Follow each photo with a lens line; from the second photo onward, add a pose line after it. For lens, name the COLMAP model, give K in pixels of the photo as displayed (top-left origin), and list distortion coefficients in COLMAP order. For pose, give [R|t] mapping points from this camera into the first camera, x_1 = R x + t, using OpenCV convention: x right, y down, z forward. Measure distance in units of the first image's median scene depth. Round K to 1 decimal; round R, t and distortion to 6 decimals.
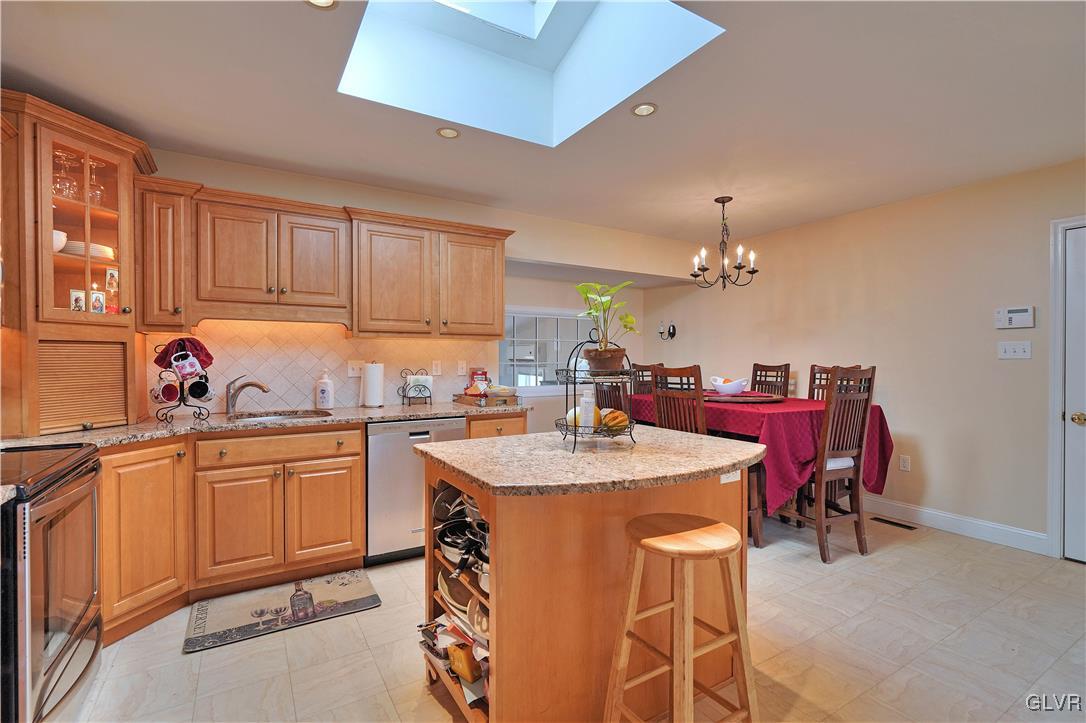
lens RADIAL K [[492.9, 0, 539.3], [0, 492.9, 363.0], [0, 0, 1]] dist [-0.004564, 0.001332]
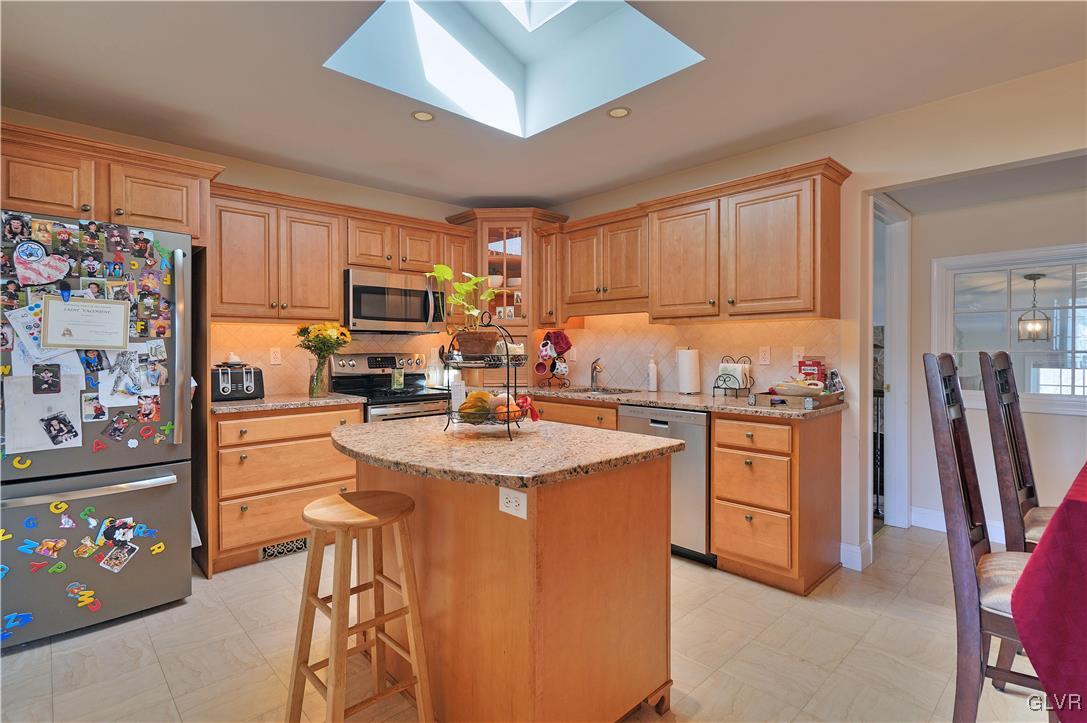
lens RADIAL K [[532.1, 0, 540.2], [0, 532.1, 352.9], [0, 0, 1]] dist [0.003943, 0.000445]
pose [[0.209330, 0.008415, -0.977809, 0.743147], [-0.005843, 0.999956, 0.007355, 0.001679], [0.977828, 0.004174, 0.209370, 0.571489]]
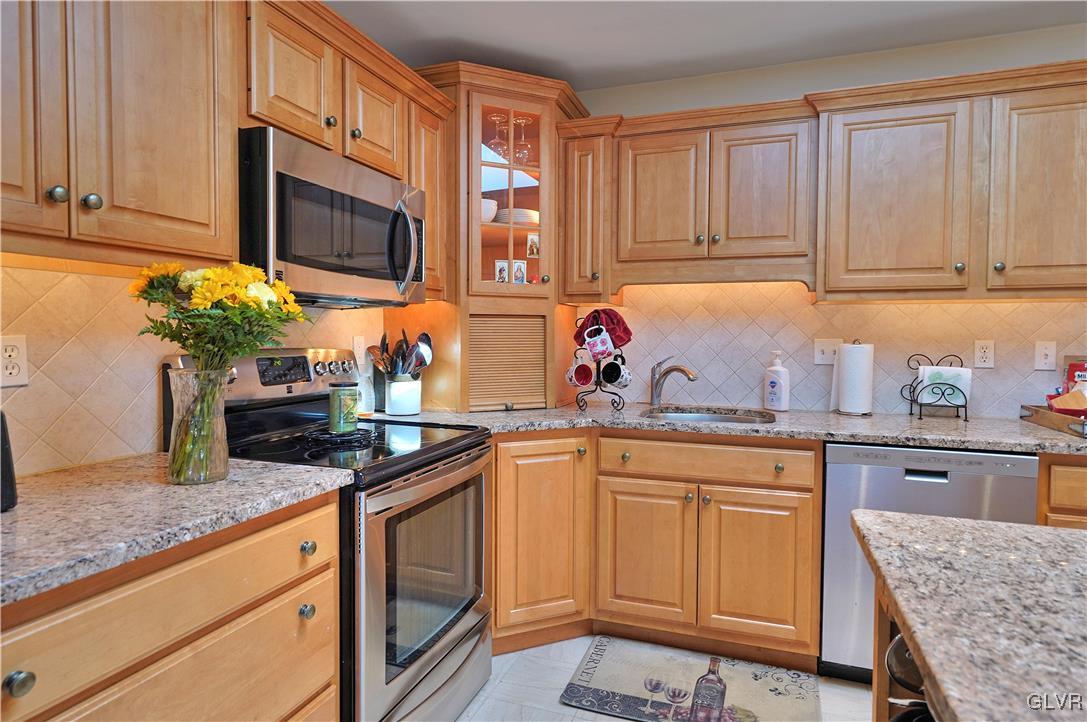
lens RADIAL K [[616.5, 0, 537.3], [0, 616.5, 352.5], [0, 0, 1]] dist [0.000030, 0.002880]
pose [[0.628407, 0.026276, -0.777441, 0.013879], [-0.013655, 0.999648, 0.022748, -0.000435], [0.777765, -0.003679, 0.628544, 0.243513]]
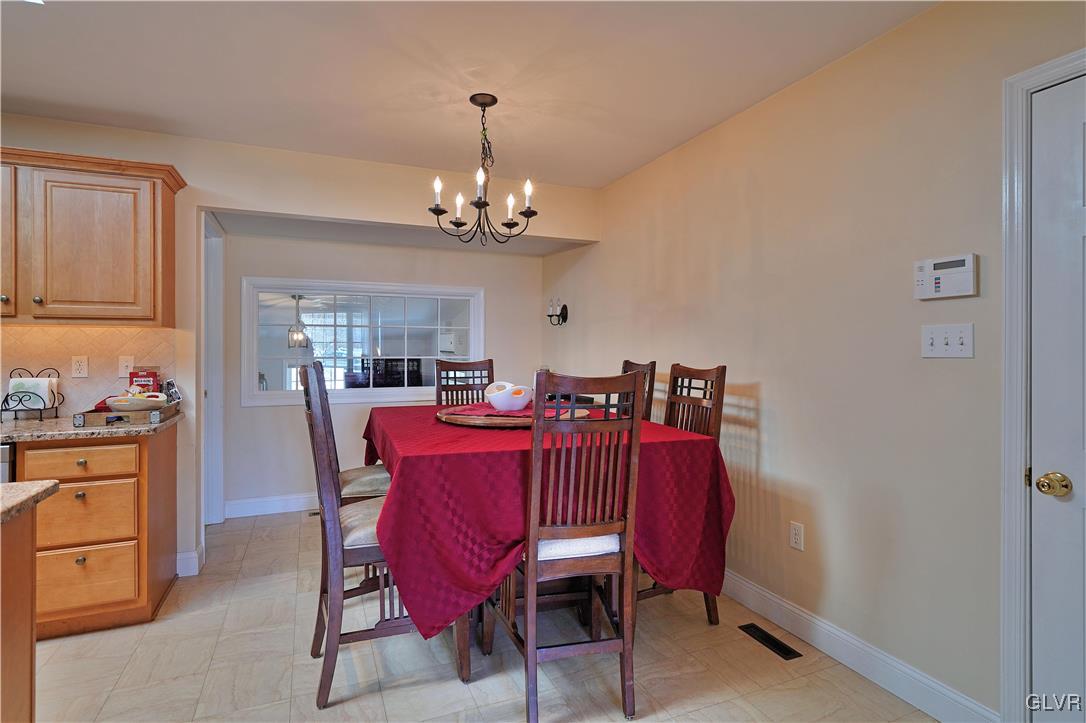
lens RADIAL K [[547.6, 0, 542.0], [0, 547.6, 349.2], [0, 0, 1]] dist [0.002572, 0.000616]
pose [[0.989865, 0.001426, -0.142003, 0.701952], [-0.002431, 0.999973, -0.006906, -0.014003], [0.141990, 0.007182, 0.989842, 0.413623]]
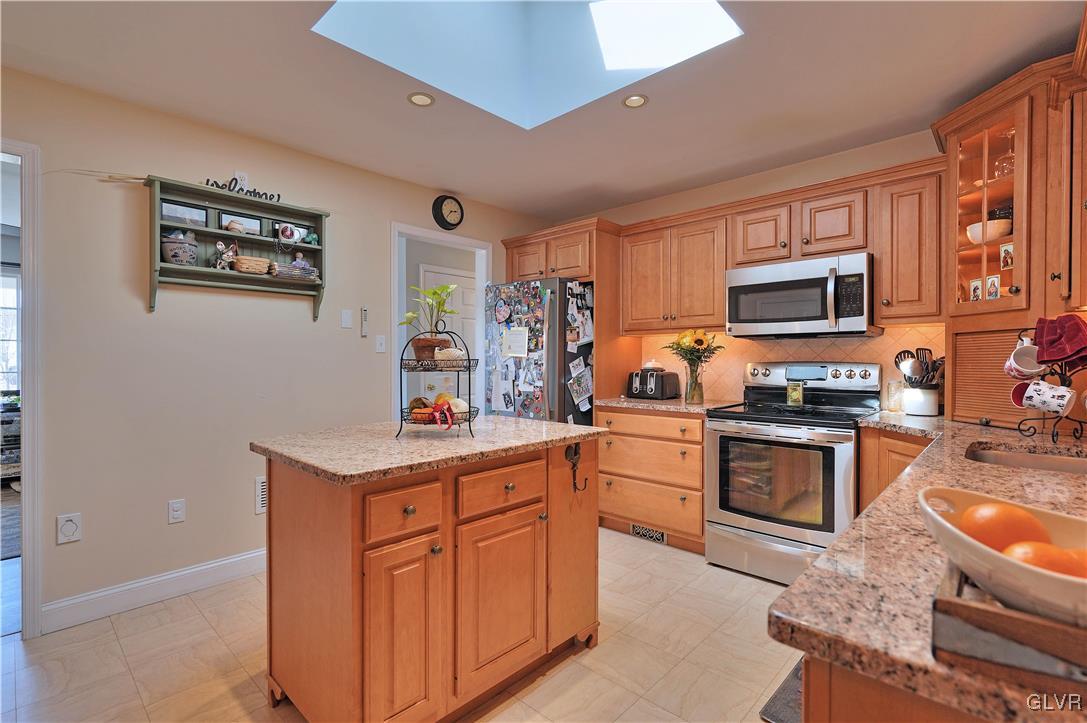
lens RADIAL K [[493.4, 0, 545.2], [0, 493.4, 355.2], [0, 0, 1]] dist [-0.004564, 0.001332]
pose [[-0.960645, 0.000268, -0.277778, 0.117174], [-0.000252, 0.999998, 0.001838, 0.000335], [0.277778, 0.001836, -0.960644, 1.310230]]
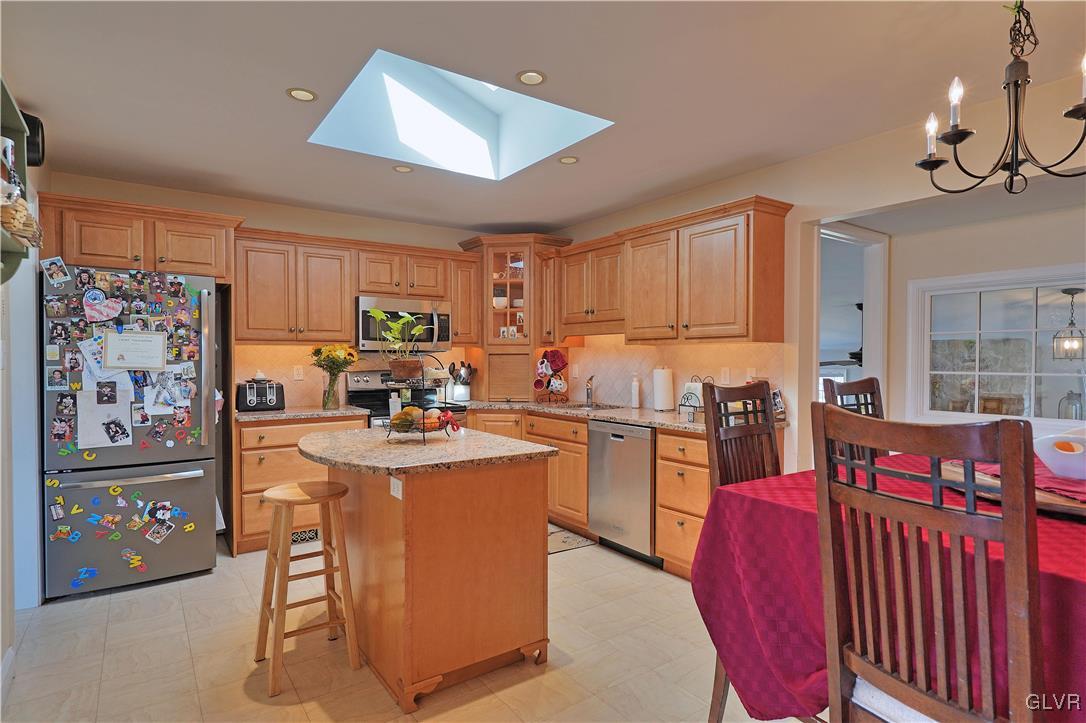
lens RADIAL K [[585.7, 0, 565.2], [0, 585.7, 368.6], [0, 0, 1]] dist [0.002302, 0.002613]
pose [[0.088046, 0.019242, -0.995931, 1.020186], [-0.008830, 0.999789, 0.018536, -0.024432], [0.996077, 0.007162, 0.088197, 0.799768]]
